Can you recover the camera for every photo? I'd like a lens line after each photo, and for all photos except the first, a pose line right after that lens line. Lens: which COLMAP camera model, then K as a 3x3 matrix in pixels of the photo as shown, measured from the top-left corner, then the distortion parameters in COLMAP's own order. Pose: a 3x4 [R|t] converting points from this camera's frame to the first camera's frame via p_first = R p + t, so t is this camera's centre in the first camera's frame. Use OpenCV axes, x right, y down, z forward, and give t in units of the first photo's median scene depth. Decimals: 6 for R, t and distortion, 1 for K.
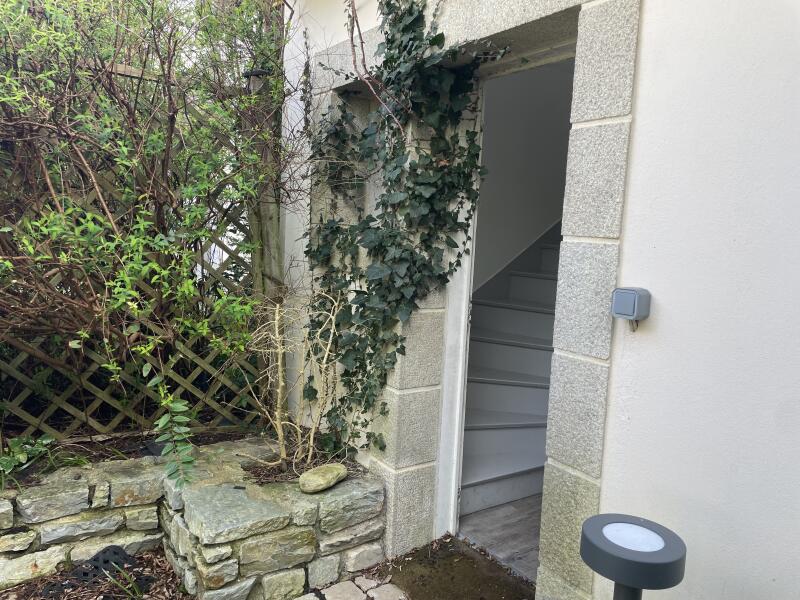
lens RADIAL K [[597.8, 0, 404.4], [0, 597.8, 295.0], [0, 0, 1]] dist [0.101286, -0.147464]
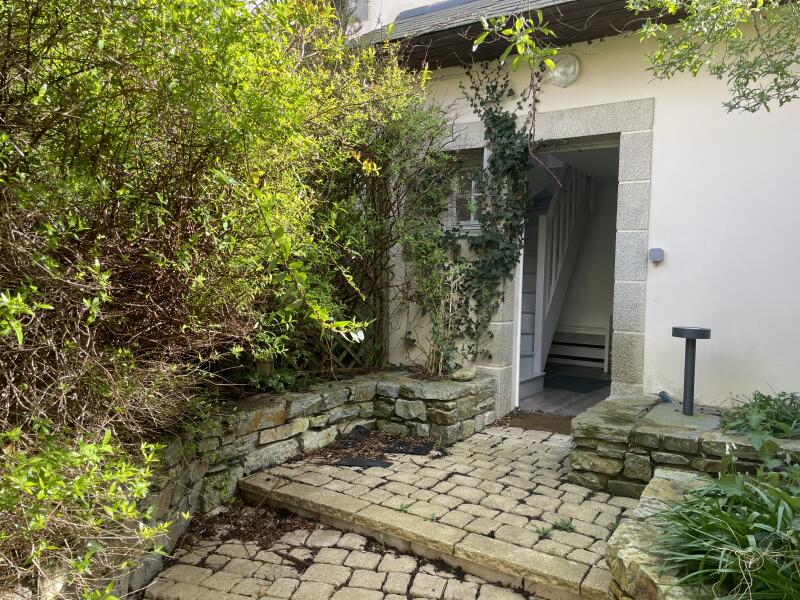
lens RADIAL K [[597.8, 0, 404.4], [0, 597.8, 295.0], [0, 0, 1]] dist [0.101286, -0.147464]
pose [[0.927526, -0.036203, 0.372001, -0.999446], [0.059653, 0.996878, -0.051718, 0.162349], [-0.368967, 0.070161, 0.926791, -0.597115]]
